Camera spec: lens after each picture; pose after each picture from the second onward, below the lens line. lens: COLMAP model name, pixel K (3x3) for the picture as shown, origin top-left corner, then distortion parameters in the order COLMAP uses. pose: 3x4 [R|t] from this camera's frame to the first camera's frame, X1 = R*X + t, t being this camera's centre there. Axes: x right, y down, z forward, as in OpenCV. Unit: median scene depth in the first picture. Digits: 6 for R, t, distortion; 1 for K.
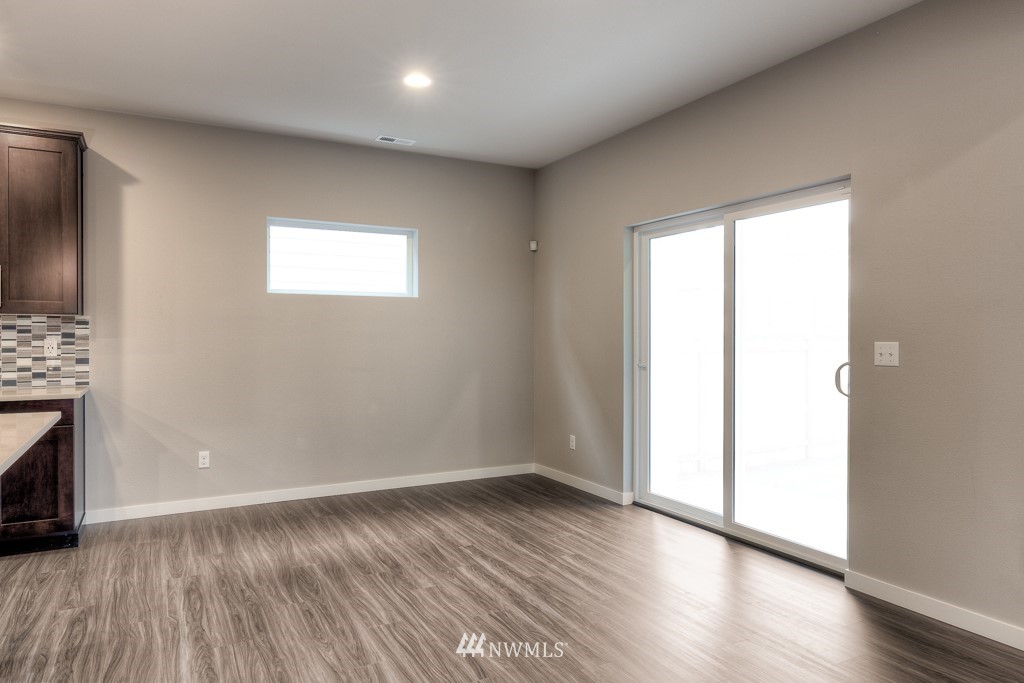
lens RADIAL K [[659.3, 0, 512.0], [0, 659.3, 341.5], [0, 0, 1]] dist [0.001613, 0.000226]
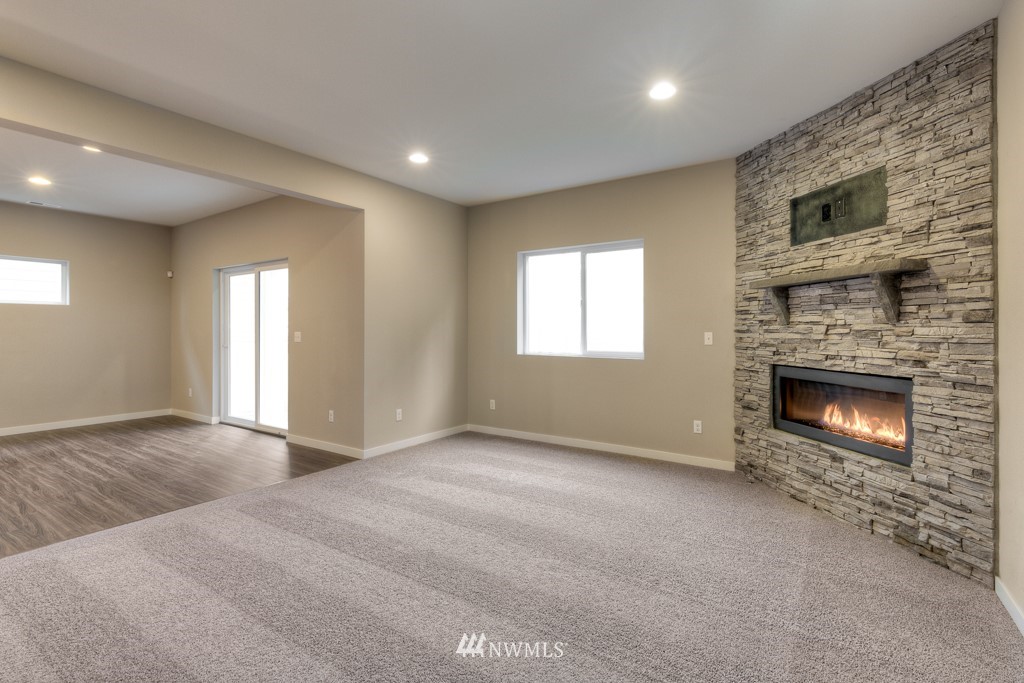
lens RADIAL K [[471.9, 0, 513.4], [0, 471.9, 329.8], [0, 0, 1]] dist [0.000637, -0.000005]
pose [[0.886060, -0.002207, 0.463565, 0.298601], [0.006595, 0.999947, -0.007846, 0.007129], [-0.463523, 0.010010, 0.886028, -0.516928]]
